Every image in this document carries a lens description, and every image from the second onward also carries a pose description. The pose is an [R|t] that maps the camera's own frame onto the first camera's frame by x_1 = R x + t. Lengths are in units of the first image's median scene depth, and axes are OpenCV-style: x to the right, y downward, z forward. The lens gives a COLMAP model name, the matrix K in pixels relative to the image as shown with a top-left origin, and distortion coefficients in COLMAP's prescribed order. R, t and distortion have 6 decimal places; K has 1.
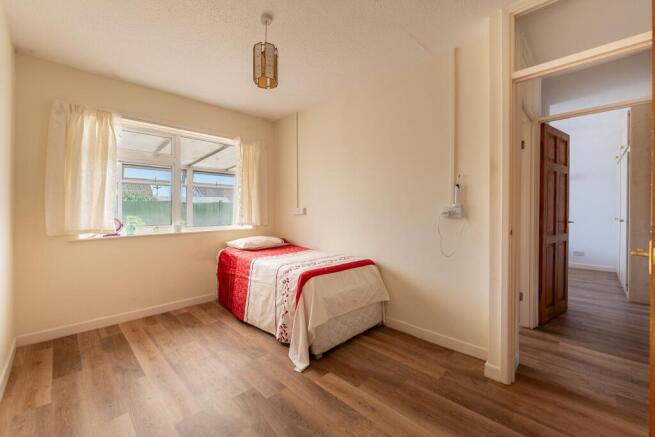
lens RADIAL K [[266.1, 0, 327.5], [0, 266.1, 218.5], [0, 0, 1]] dist [0.000130, 0.000023]
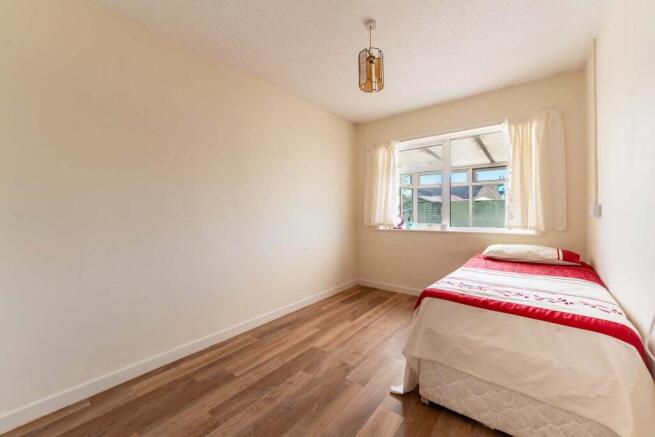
lens RADIAL K [[259.4, 0, 327.4], [0, 259.4, 224.0], [0, 0, 1]] dist [-0.000378, -0.000022]
pose [[0.117121, 0.048533, -0.991931, 0.548847], [-0.021318, 0.998698, 0.046347, -0.017944], [0.992889, 0.015718, 0.118003, 0.520518]]
